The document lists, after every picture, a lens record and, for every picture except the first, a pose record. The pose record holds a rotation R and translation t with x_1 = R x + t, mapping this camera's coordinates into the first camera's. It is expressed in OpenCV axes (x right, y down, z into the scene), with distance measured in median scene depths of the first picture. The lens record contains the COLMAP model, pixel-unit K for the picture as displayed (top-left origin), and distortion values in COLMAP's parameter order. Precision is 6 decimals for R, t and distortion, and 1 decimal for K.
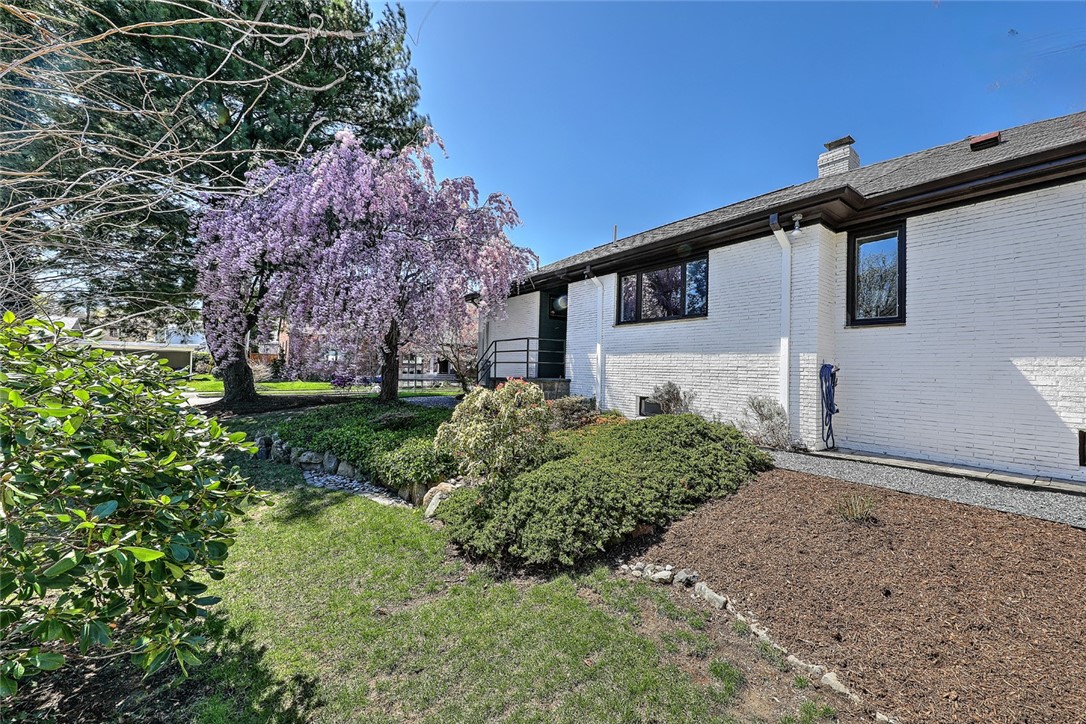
lens RADIAL K [[435.7, 0, 543.0], [0, 435.7, 362.0], [0, 0, 1]] dist [-0.013939, -0.000256]
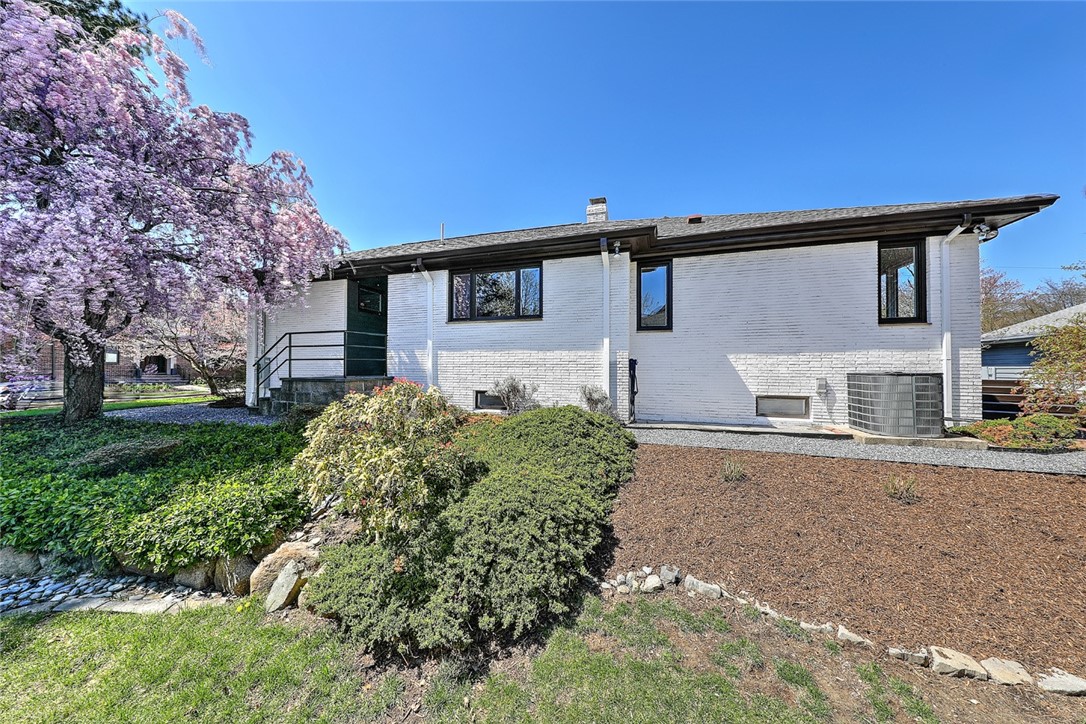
lens RADIAL K [[345.3, 0, 543.0], [0, 345.3, 362.0], [0, 0, 1]] dist [-0.009903, -0.000105]
pose [[0.791556, -0.013398, 0.610950, -0.211657], [0.005686, 0.999878, 0.014560, -0.001330], [-0.611070, -0.008051, 0.791535, 0.320269]]
